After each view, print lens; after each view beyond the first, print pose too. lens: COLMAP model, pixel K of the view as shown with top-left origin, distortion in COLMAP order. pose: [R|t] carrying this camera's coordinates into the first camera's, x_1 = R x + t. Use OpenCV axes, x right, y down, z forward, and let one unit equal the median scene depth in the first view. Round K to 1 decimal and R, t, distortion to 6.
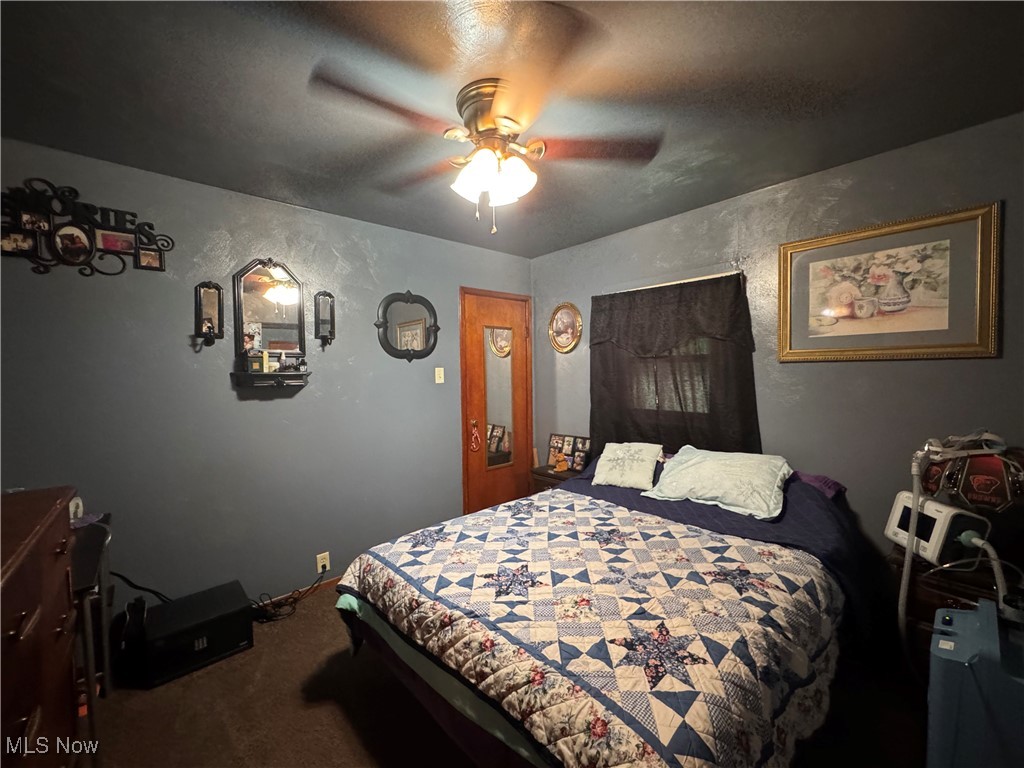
lens RADIAL K [[408.2, 0, 511.7], [0, 408.2, 384.6], [0, 0, 1]] dist [-0.002936, -0.001081]
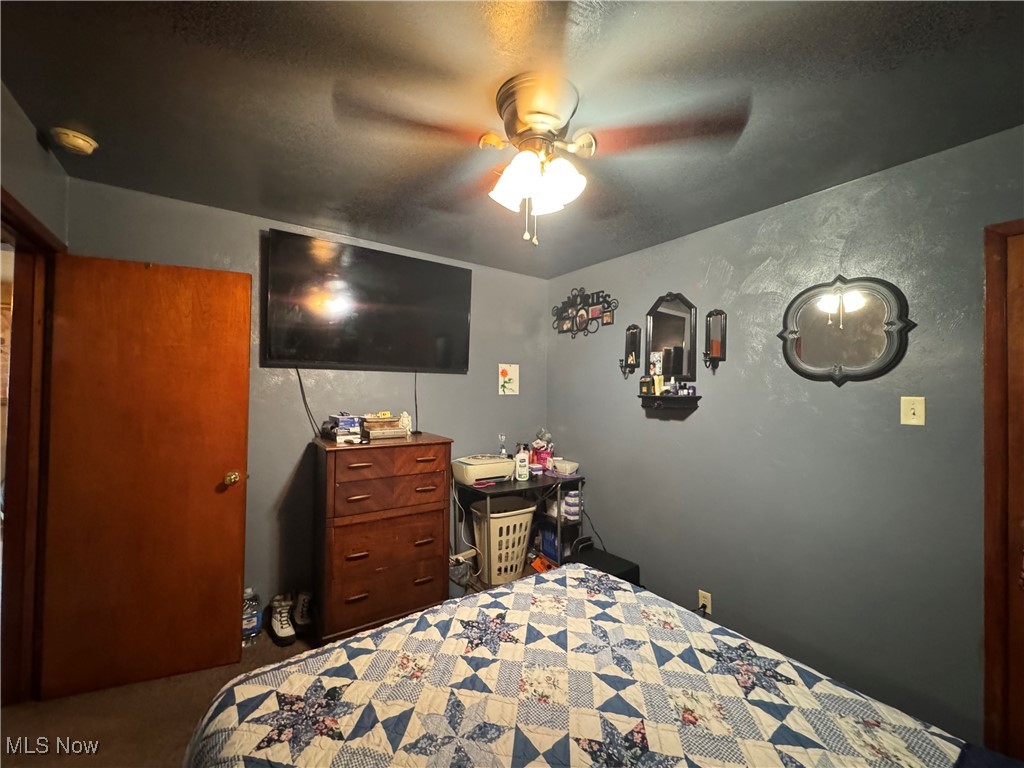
lens RADIAL K [[408.2, 0, 511.5], [0, 408.2, 381.8], [0, 0, 1]] dist [-0.002936, -0.001081]
pose [[-0.110593, -0.002952, -0.993861, 0.692579], [-0.048729, 0.998809, 0.002456, -0.060145], [0.992670, 0.048702, -0.110605, 0.868376]]
